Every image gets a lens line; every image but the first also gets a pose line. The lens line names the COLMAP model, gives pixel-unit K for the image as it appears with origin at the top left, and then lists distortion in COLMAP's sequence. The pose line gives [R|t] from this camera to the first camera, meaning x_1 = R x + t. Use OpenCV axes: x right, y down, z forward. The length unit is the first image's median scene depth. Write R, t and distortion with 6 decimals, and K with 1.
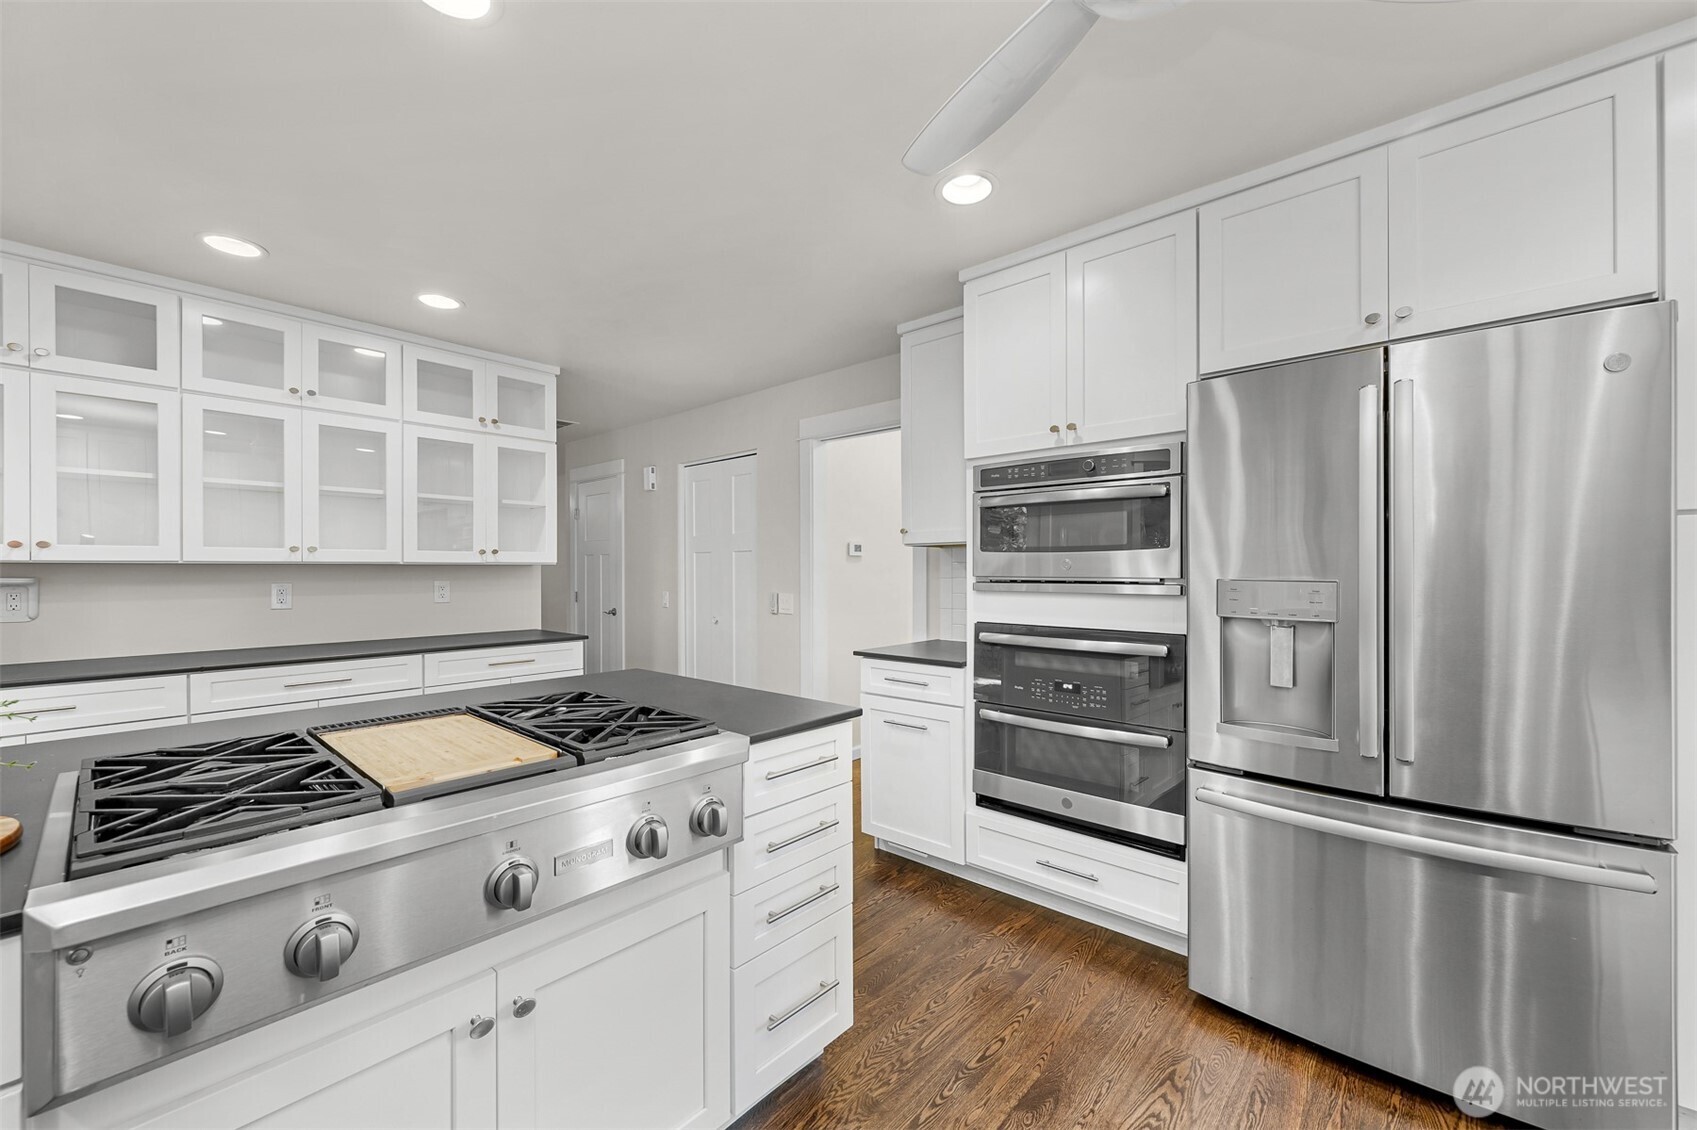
lens RADIAL K [[670.5, 0, 855.3], [0, 670.5, 566.6], [0, 0, 1]] dist [-0.002116, 0.000692]
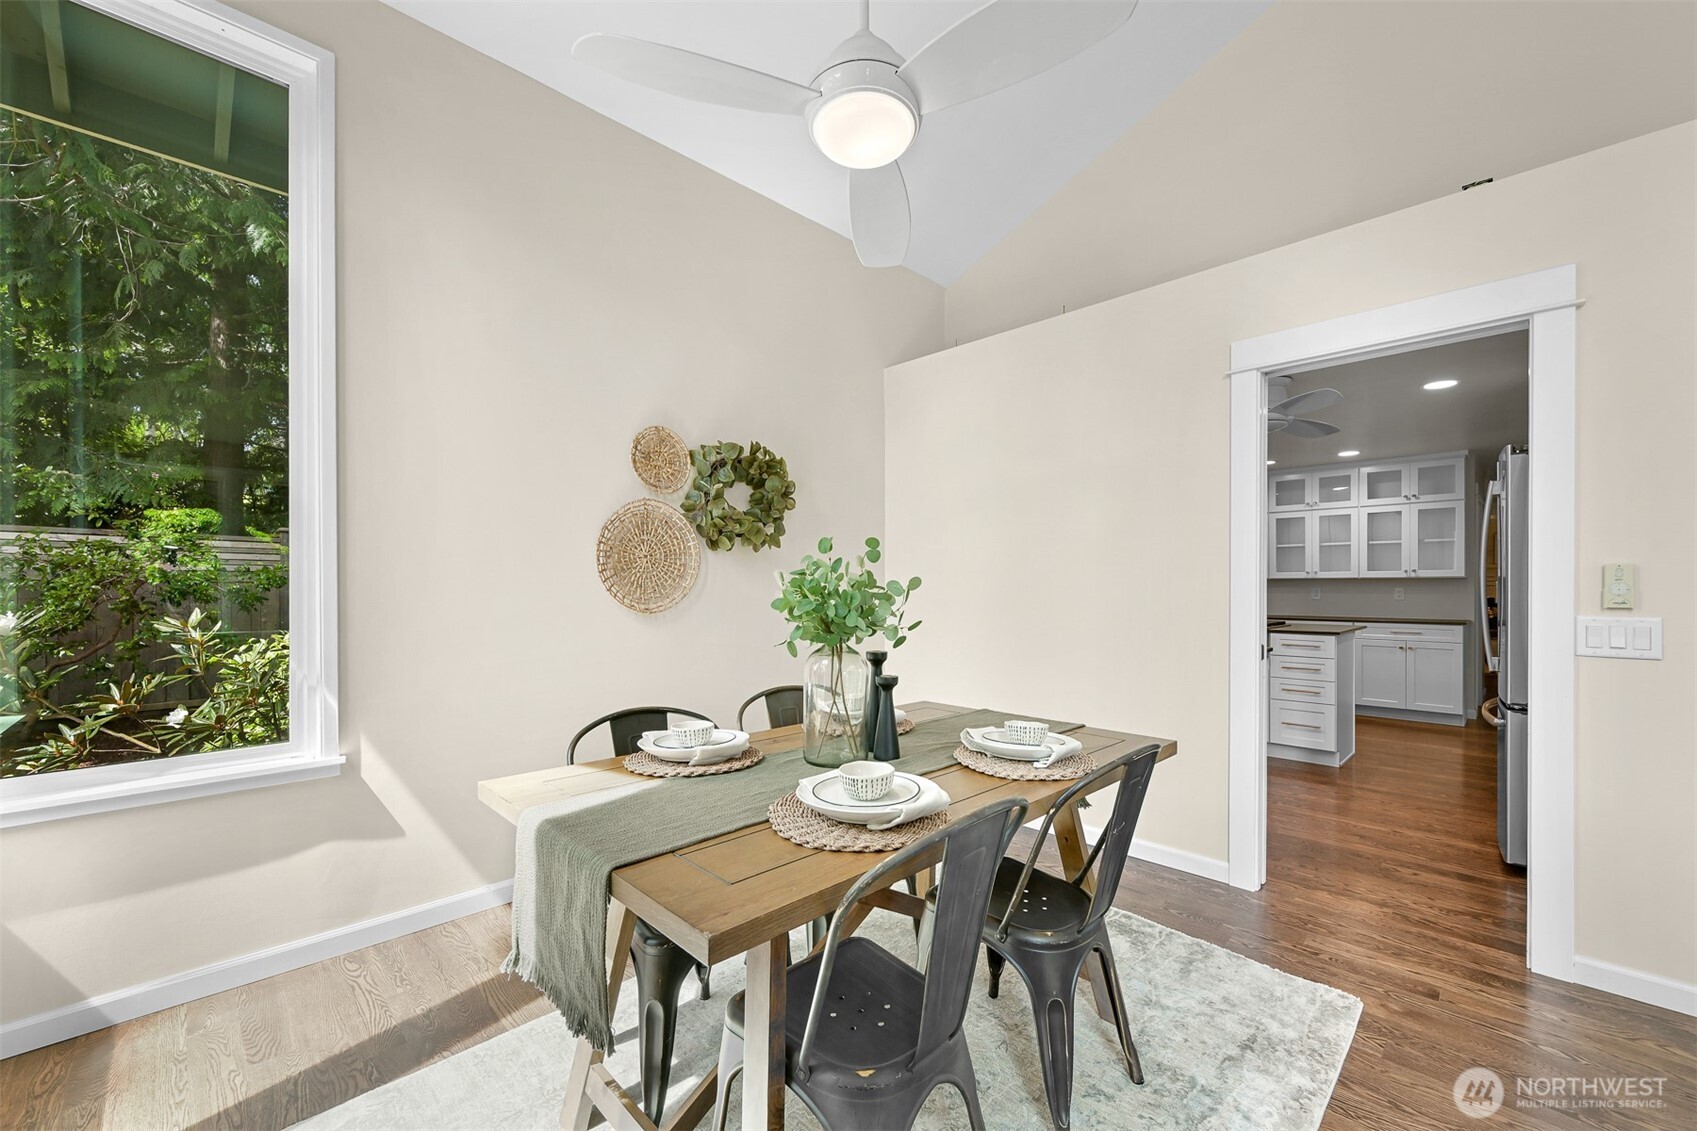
lens RADIAL K [[670.5, 0, 860.9], [0, 670.5, 588.5], [0, 0, 1]] dist [-0.002116, 0.000692]
pose [[-0.066239, 0.005953, -0.997786, 1.325952], [0.004741, 0.999973, 0.005651, 0.006778], [0.997793, -0.004356, -0.066265, -0.324807]]
